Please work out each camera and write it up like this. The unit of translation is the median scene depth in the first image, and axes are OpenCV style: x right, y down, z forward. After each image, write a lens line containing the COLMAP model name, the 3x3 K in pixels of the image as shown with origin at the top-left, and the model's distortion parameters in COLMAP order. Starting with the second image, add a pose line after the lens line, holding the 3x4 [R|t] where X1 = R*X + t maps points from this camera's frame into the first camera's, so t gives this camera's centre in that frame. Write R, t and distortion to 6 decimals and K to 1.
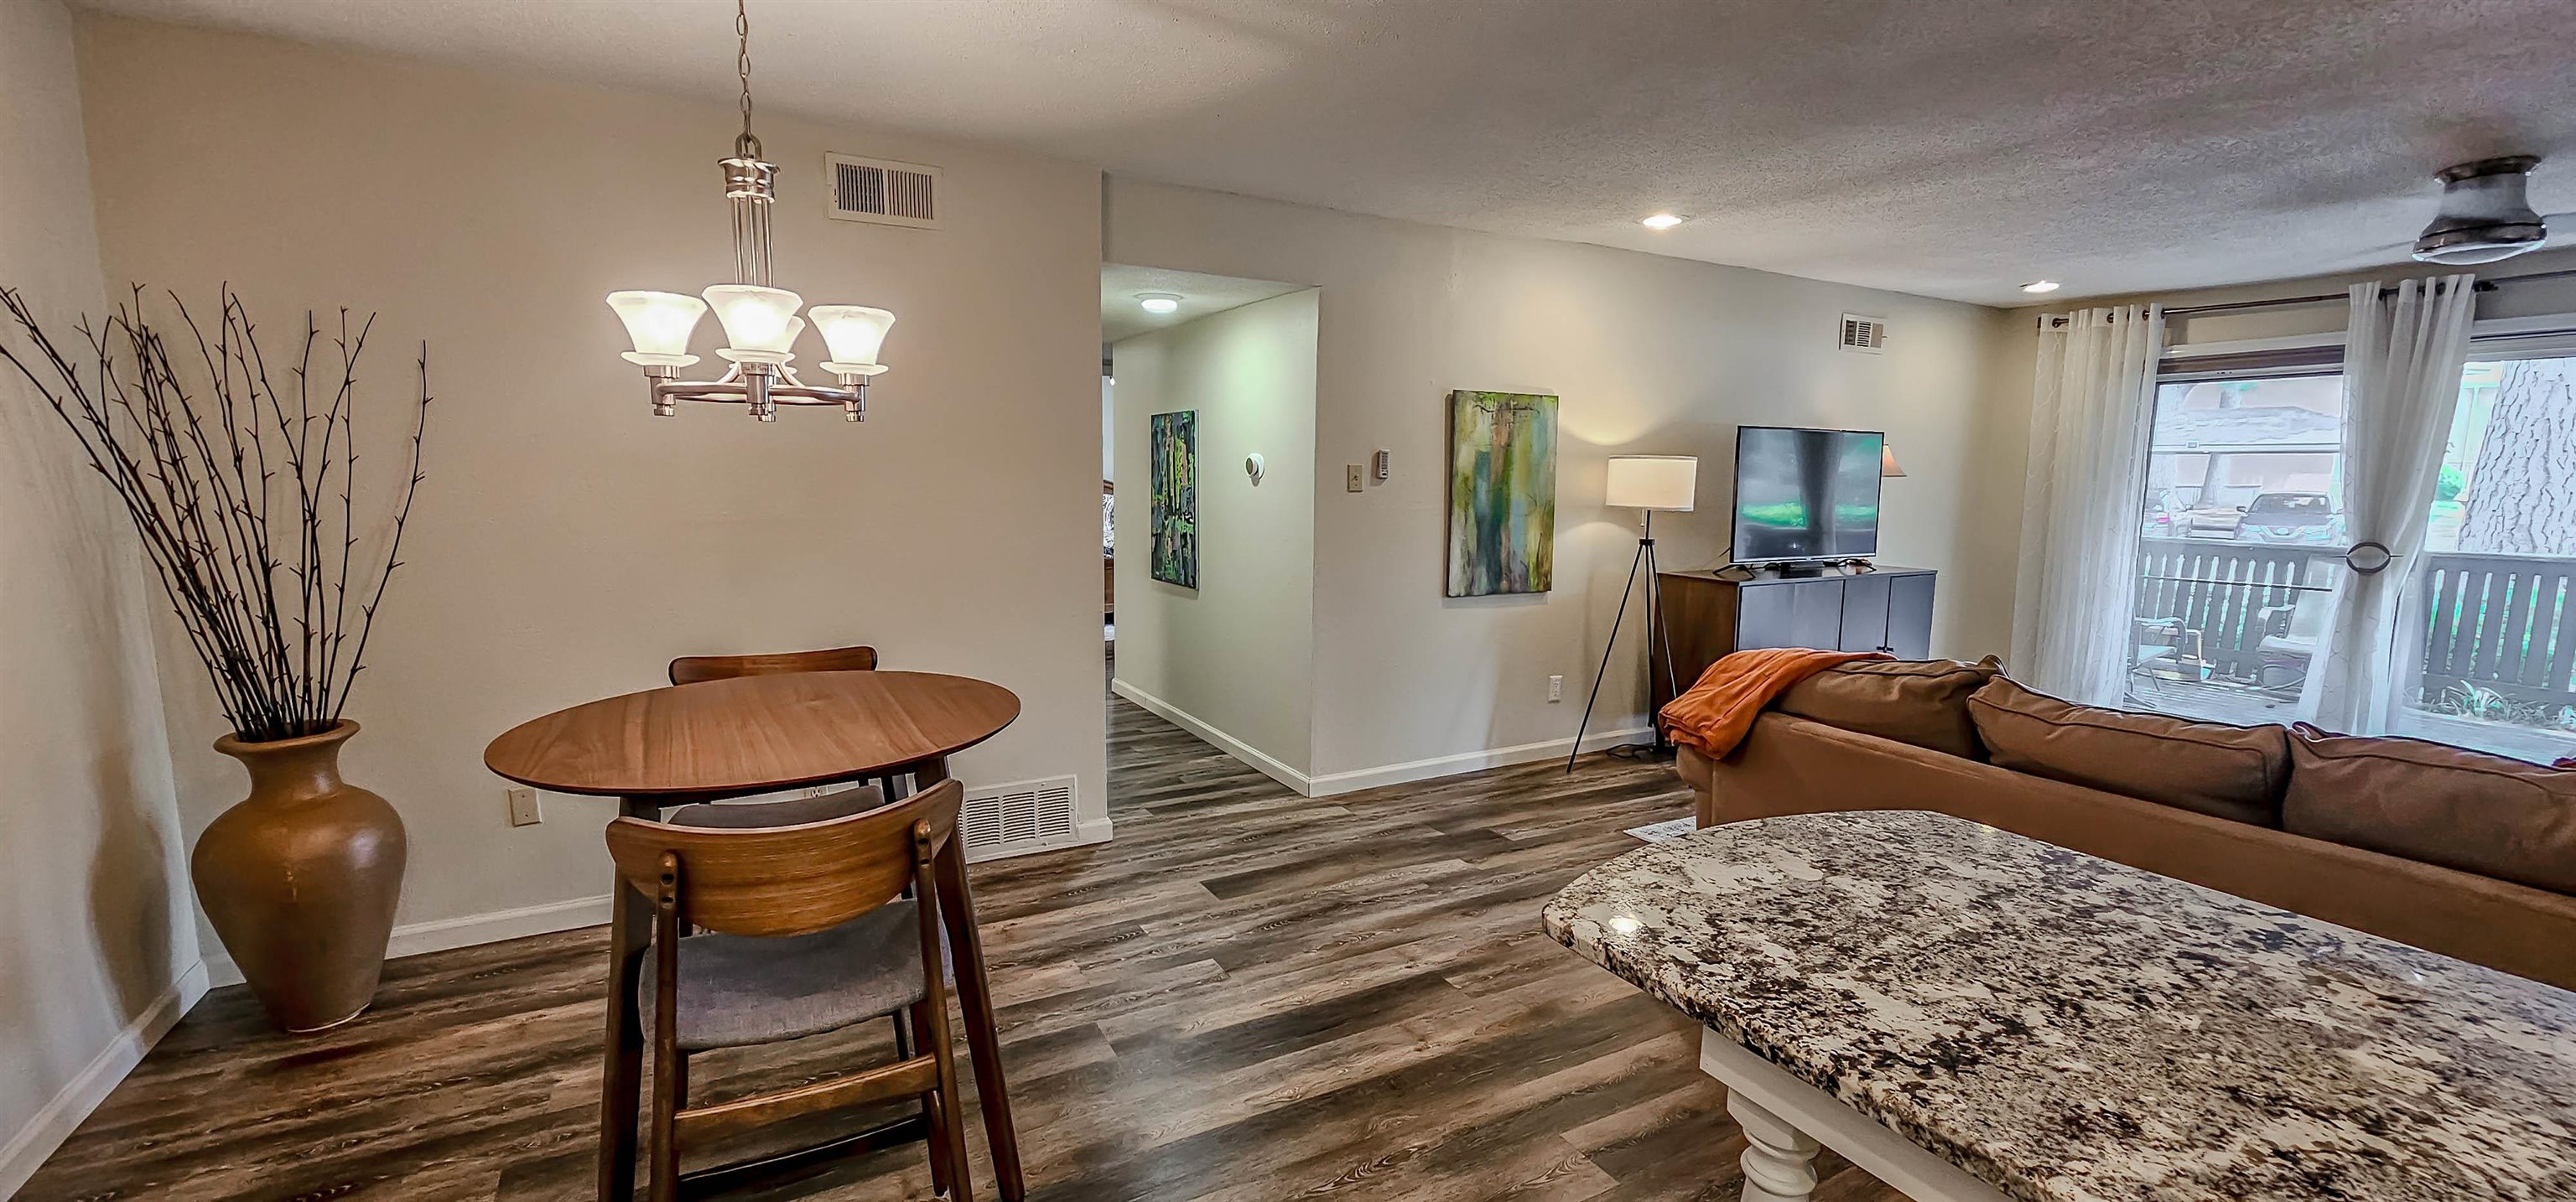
lens RADIAL K [[1055.7, 0, 1300.6], [0, 1055.7, 611.3], [0, 0, 1]] dist [-0.001870, 0.000028]
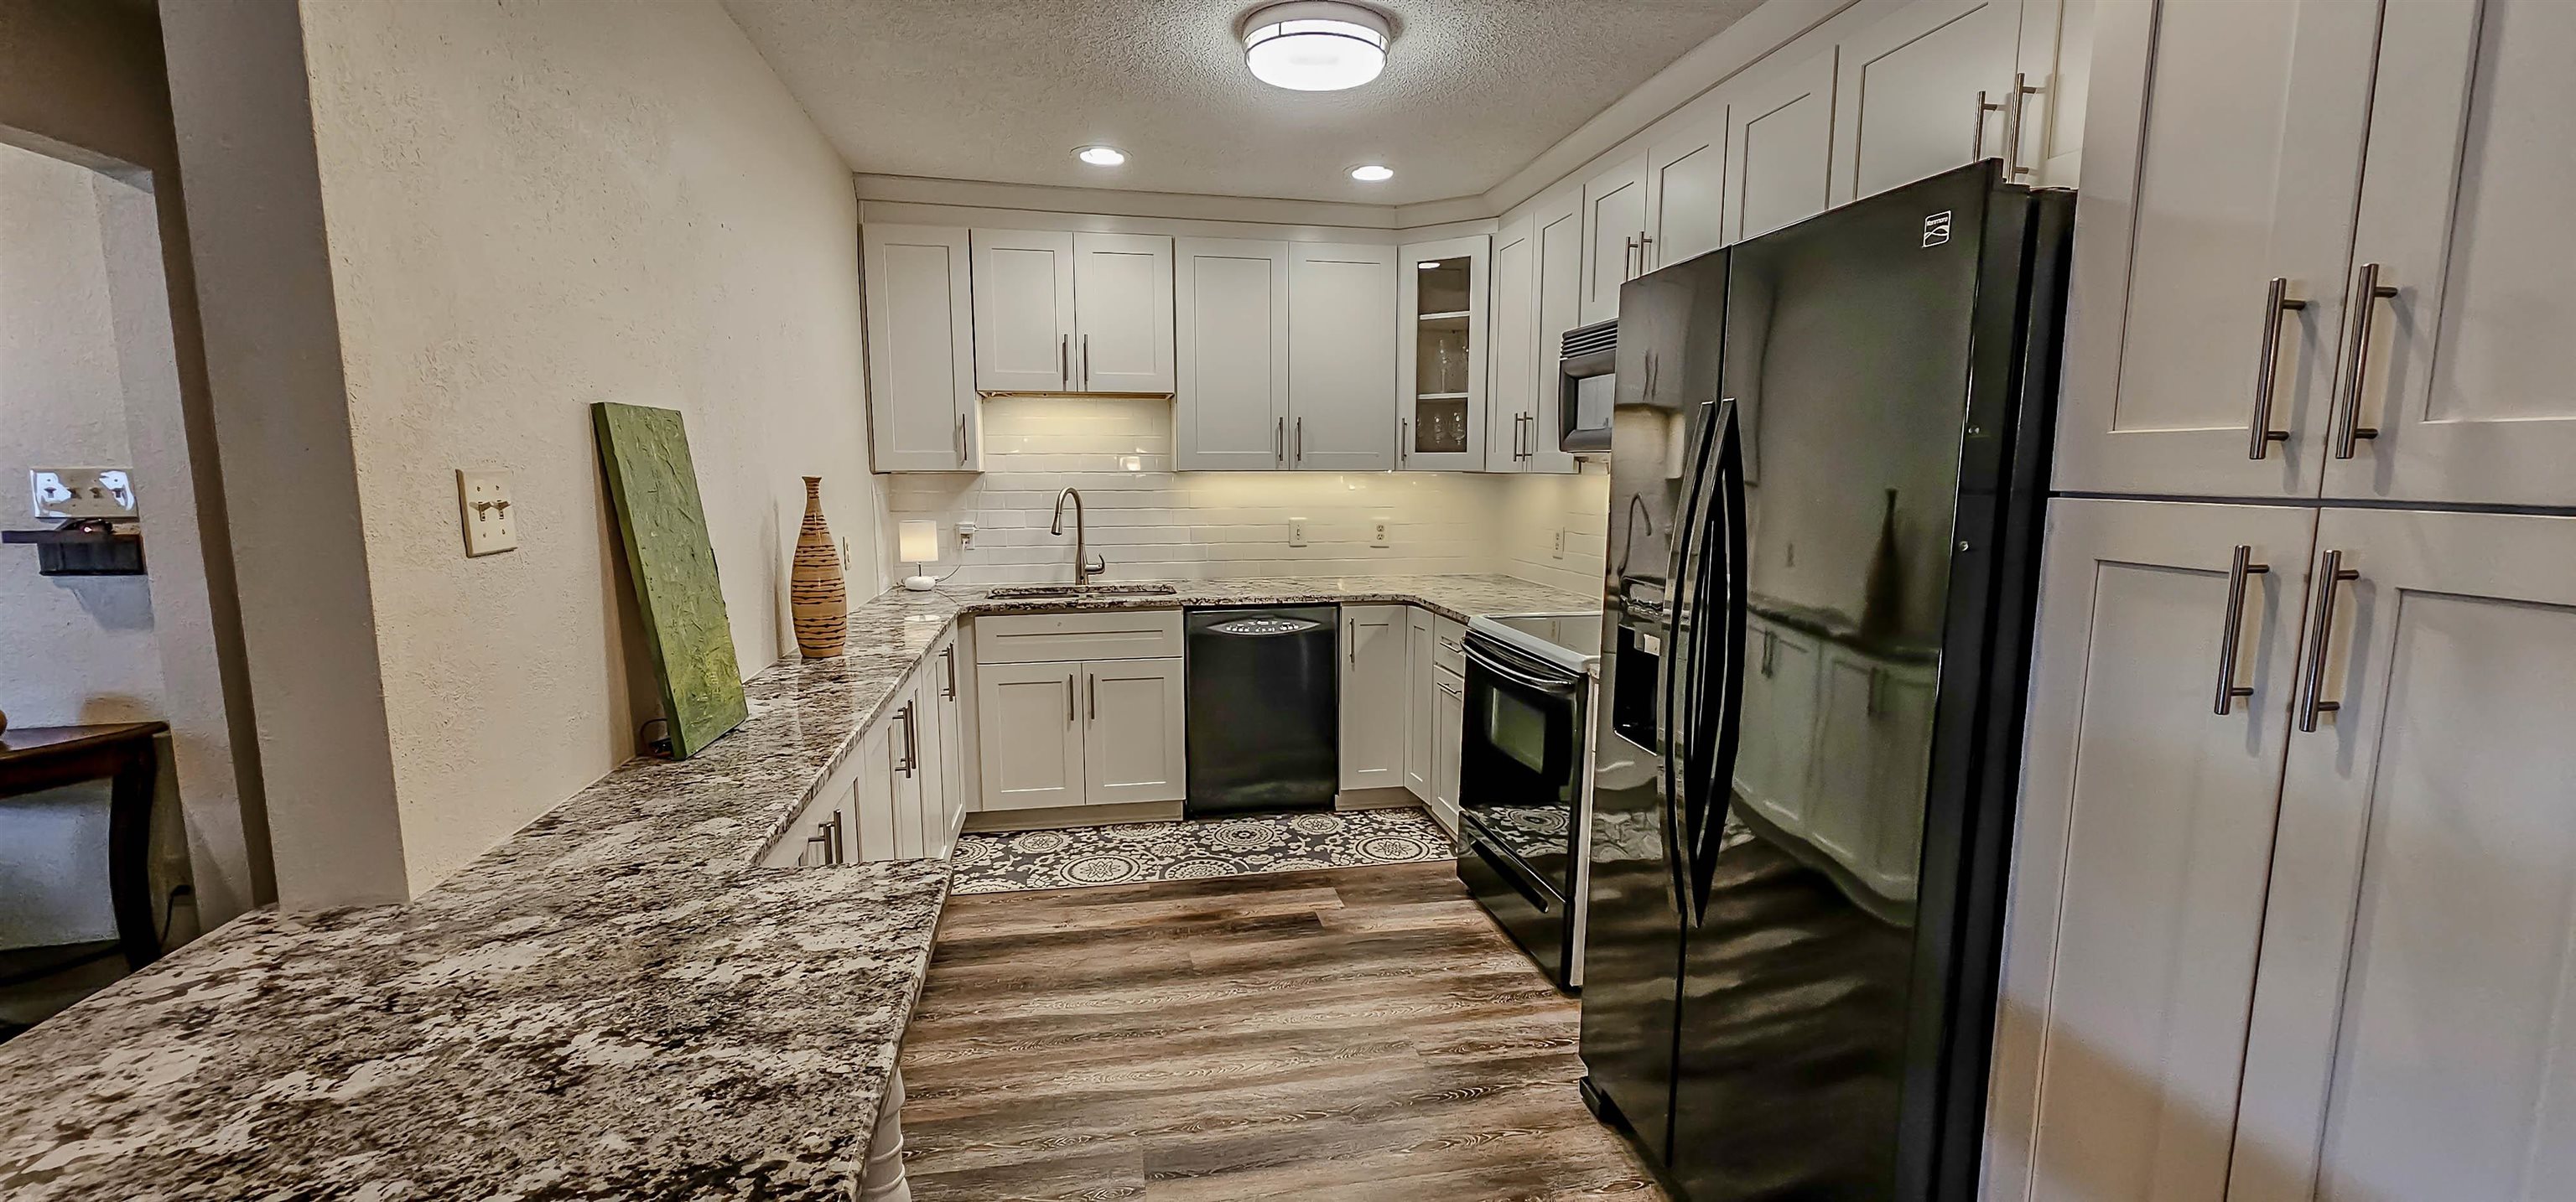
lens RADIAL K [[1055.7, 0, 1299.8], [0, 1055.7, 607.7], [0, 0, 1]] dist [-0.001870, 0.000028]
pose [[-0.952464, -0.050556, 0.300426, -0.011937], [0.032088, 0.964002, 0.263953, -0.048323], [-0.302955, 0.261046, -0.916555, 0.345762]]
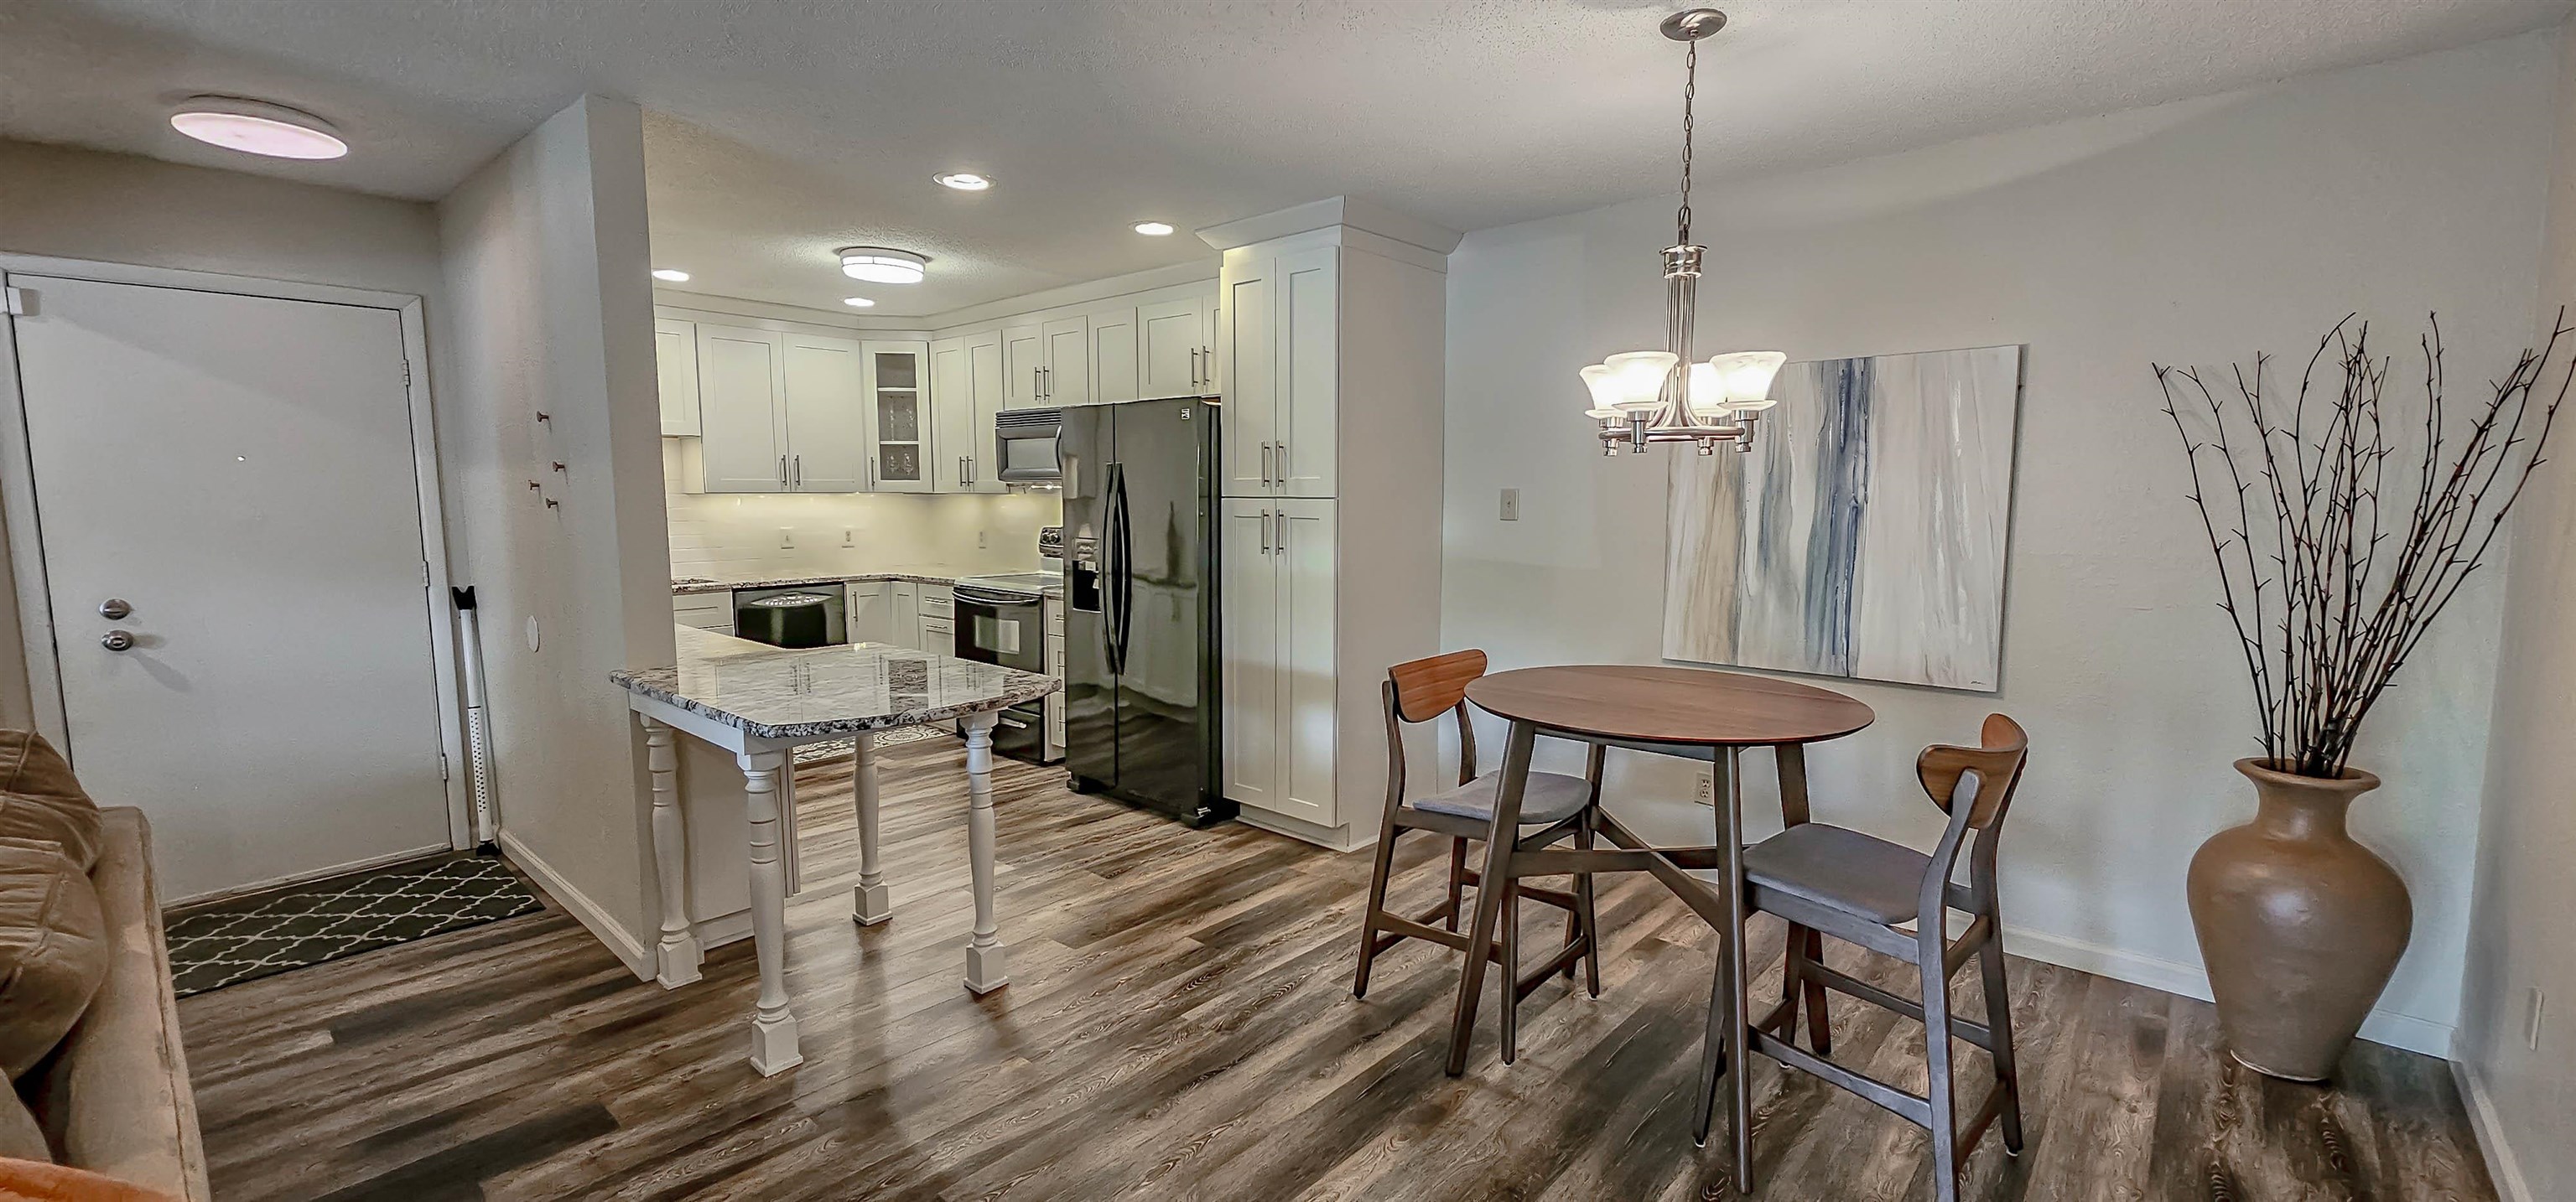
lens RADIAL K [[1055.7, 0, 1293.3], [0, 1055.7, 607.5], [0, 0, 1]] dist [-0.001870, 0.000028]
pose [[-0.942438, 0.027756, -0.333228, 0.160170], [-0.054445, 0.970513, 0.234821, -0.136150], [0.329919, 0.239446, -0.913137, 1.001067]]
